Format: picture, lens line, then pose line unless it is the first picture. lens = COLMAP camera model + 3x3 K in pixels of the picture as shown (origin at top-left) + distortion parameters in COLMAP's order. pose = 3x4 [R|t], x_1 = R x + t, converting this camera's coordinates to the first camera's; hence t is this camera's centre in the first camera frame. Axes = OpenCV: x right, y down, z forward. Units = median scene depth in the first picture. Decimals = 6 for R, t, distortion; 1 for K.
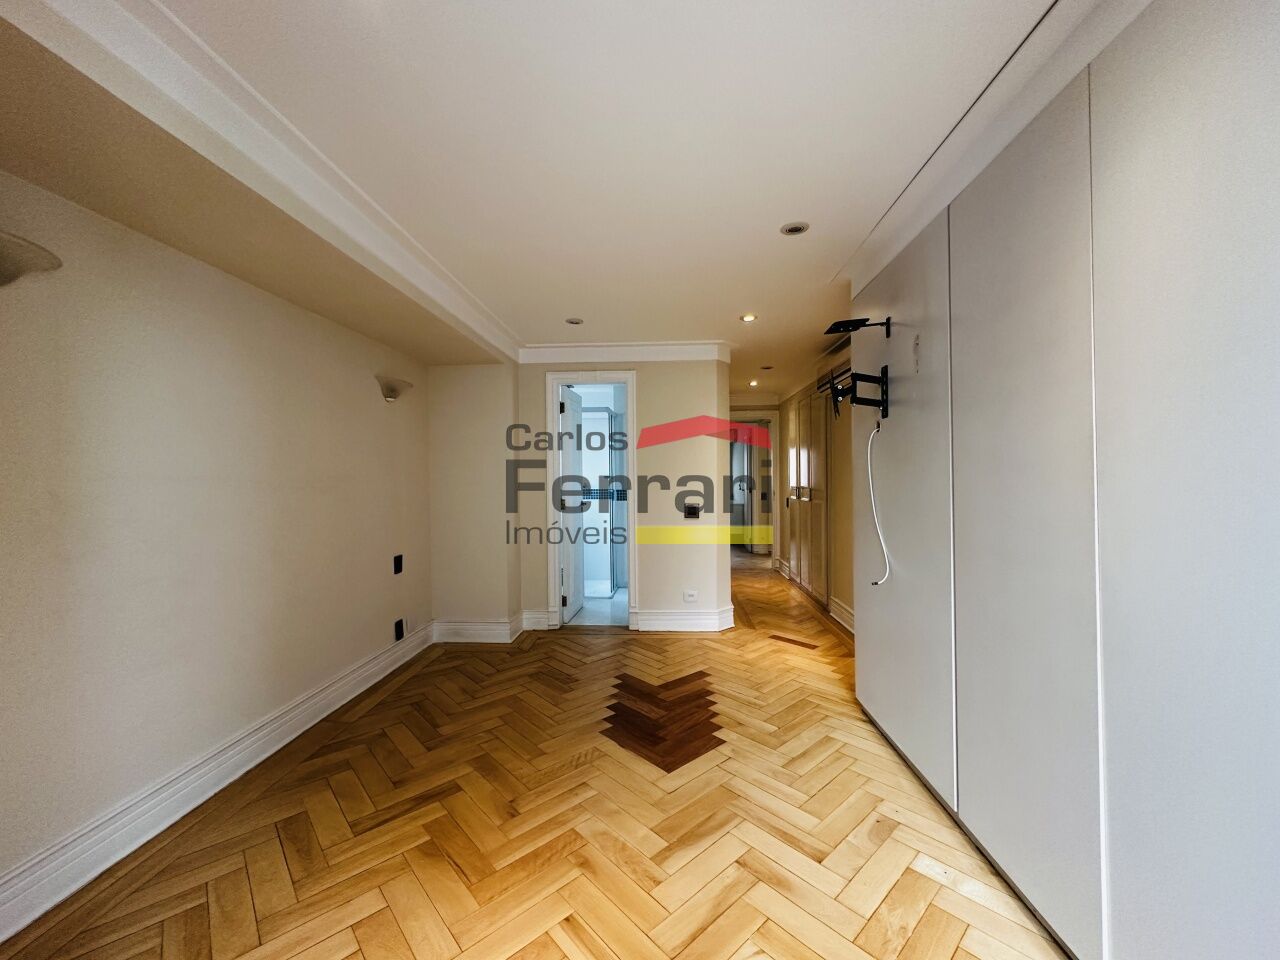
lens RADIAL K [[505.2, 0, 640.4], [0, 505.2, 479.2], [0, 0, 1]] dist [-0.003389, 0.000185]
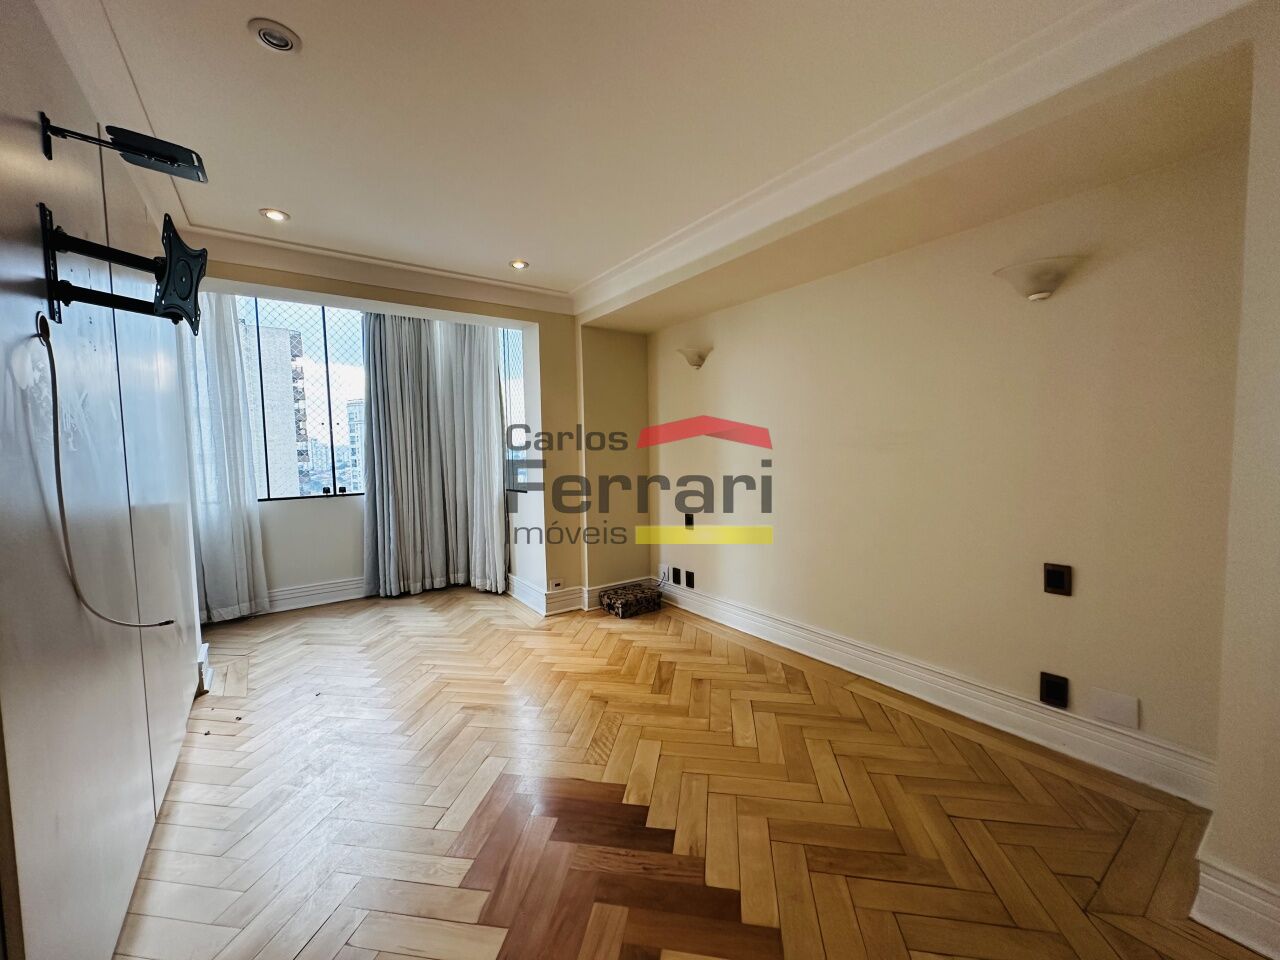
lens RADIAL K [[505.2, 0, 643.6], [0, 505.2, 482.9], [0, 0, 1]] dist [-0.003389, 0.000185]
pose [[-0.777783, 0.053925, -0.626215, 0.297165], [0.014131, 0.997561, 0.068352, 0.014161], [0.628373, 0.044314, -0.776649, 1.399013]]
